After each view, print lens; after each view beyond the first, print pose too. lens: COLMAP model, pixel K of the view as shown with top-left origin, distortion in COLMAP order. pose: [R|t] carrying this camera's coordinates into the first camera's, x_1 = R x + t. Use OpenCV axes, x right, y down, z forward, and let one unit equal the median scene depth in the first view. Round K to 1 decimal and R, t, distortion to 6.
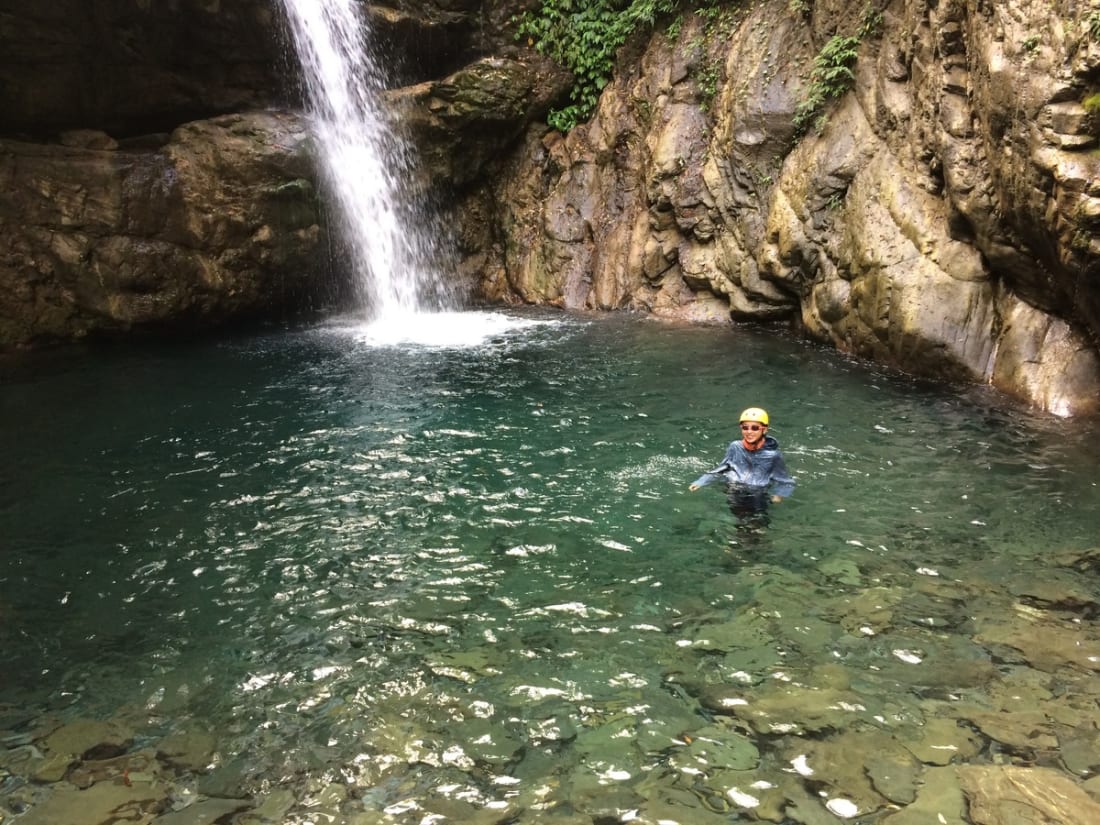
lens RADIAL K [[951.3, 0, 546.7], [0, 951.3, 400.9], [0, 0, 1]] dist [0.080010, -0.121526]
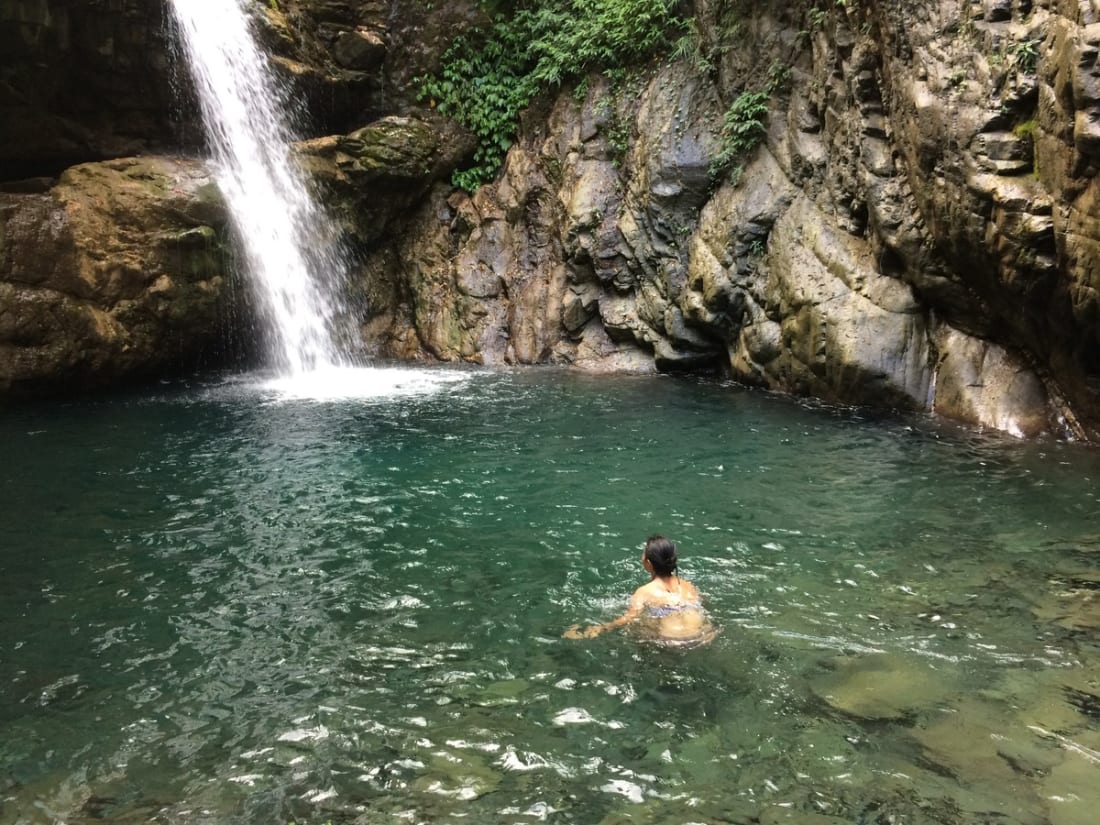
lens RADIAL K [[951.3, 0, 546.7], [0, 951.3, 400.9], [0, 0, 1]] dist [0.080010, -0.121526]
pose [[0.988591, -0.024646, 0.148598, -0.065251], [0.039476, 0.994433, -0.097698, 0.039287], [-0.145363, 0.102449, 0.984060, 0.045827]]
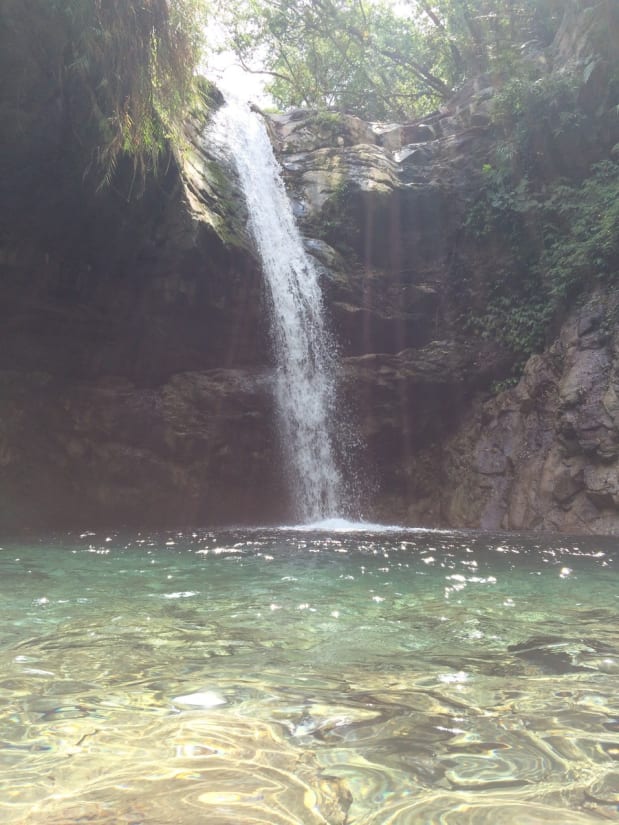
lens RADIAL K [[713.5, 0, 309.5], [0, 713.5, 412.5], [0, 0, 1]] dist [0.080010, -0.121526]
pose [[0.910881, -0.041299, -0.410598, 0.193621], [-0.123277, 0.922315, -0.366249, 0.108590], [0.393826, 0.384226, 0.835028, 0.206483]]
